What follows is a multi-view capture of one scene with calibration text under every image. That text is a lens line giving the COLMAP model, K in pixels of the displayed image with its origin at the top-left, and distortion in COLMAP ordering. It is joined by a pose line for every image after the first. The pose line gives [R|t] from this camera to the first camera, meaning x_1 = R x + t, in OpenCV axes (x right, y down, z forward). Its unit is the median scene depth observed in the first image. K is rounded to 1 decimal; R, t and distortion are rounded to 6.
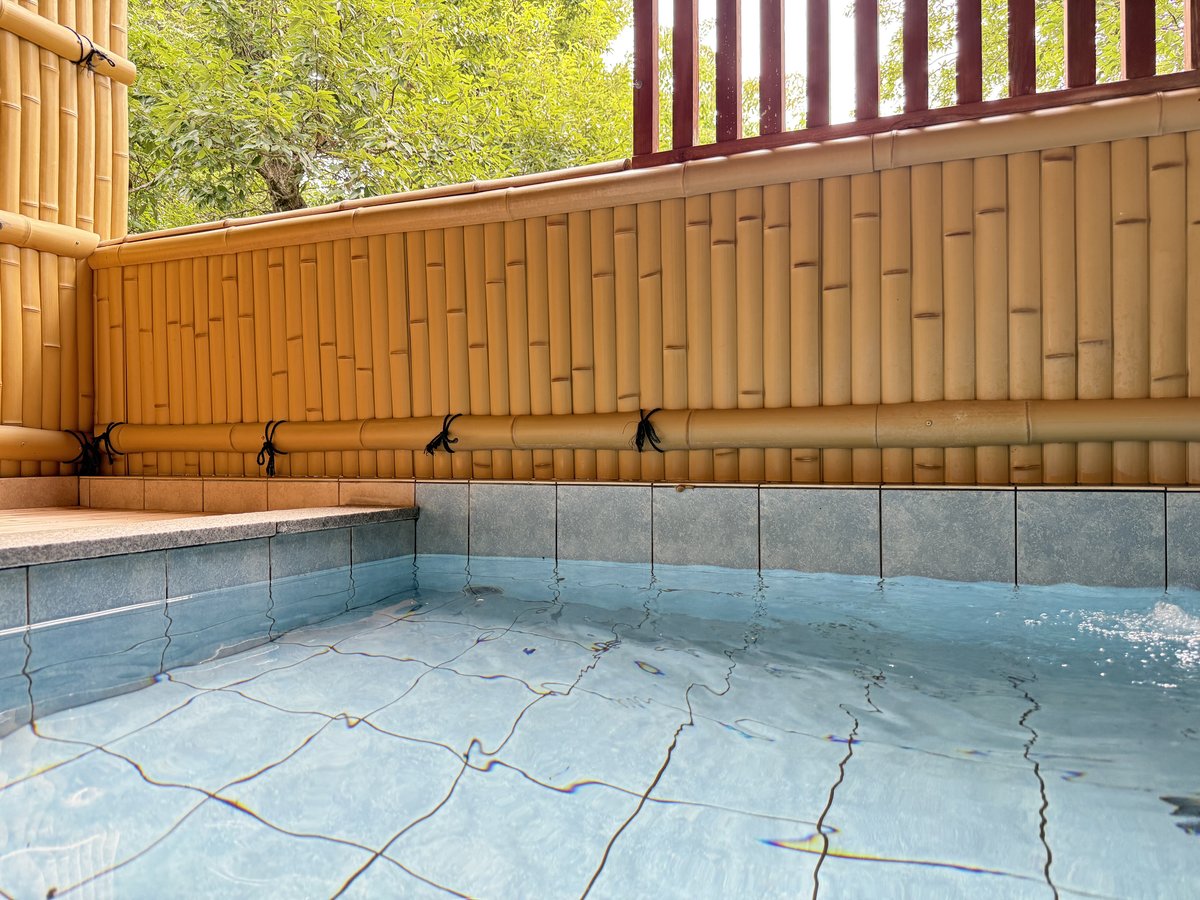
lens RADIAL K [[848.3, 0, 600.0], [0, 848.3, 450.0], [0, 0, 1]] dist [0.072076, -0.108706]
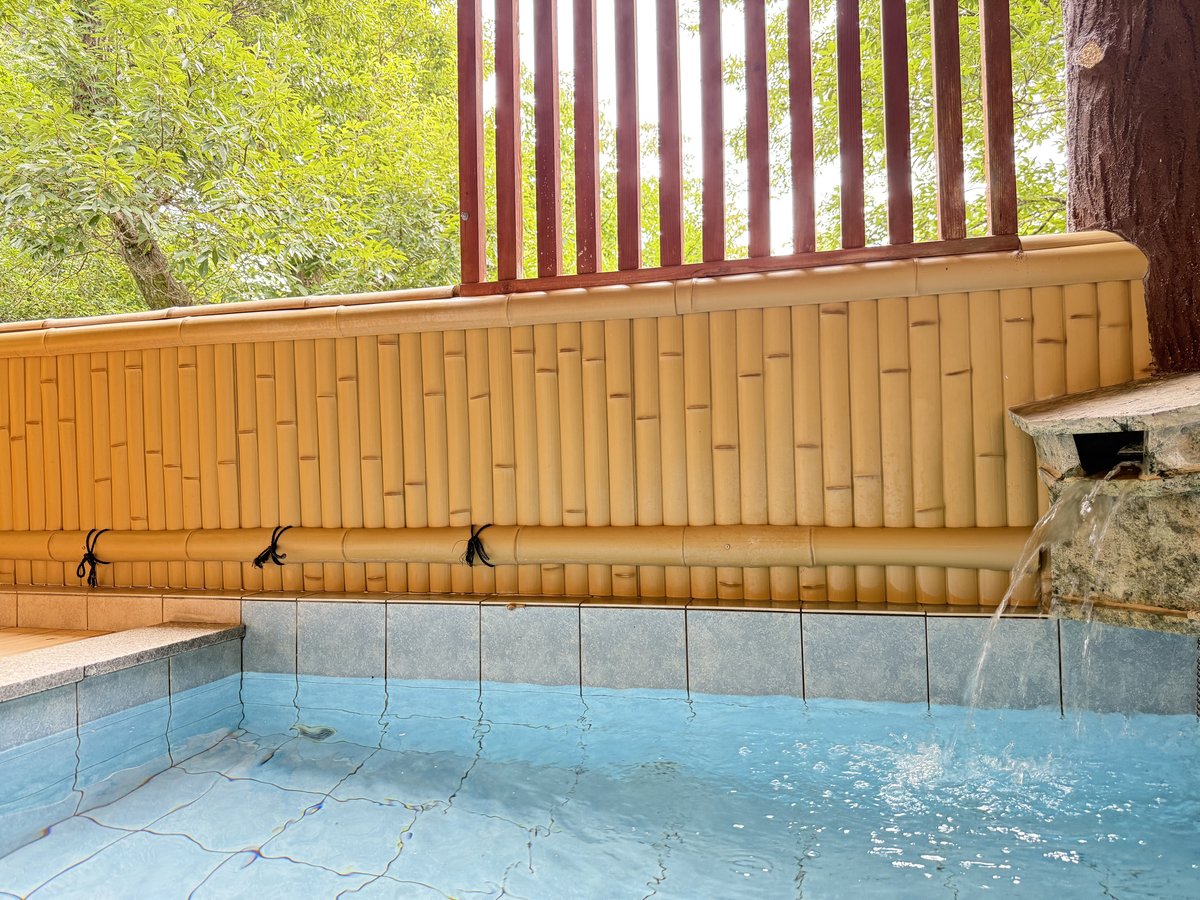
lens RADIAL K [[848.3, 0, 600.0], [0, 848.3, 450.0], [0, 0, 1]] dist [0.072076, -0.108706]
pose [[0.990418, -0.008947, 0.137811, 0.063860], [0.013419, 0.999412, -0.031553, -0.109235], [-0.137448, 0.033100, 0.989956, -0.050535]]
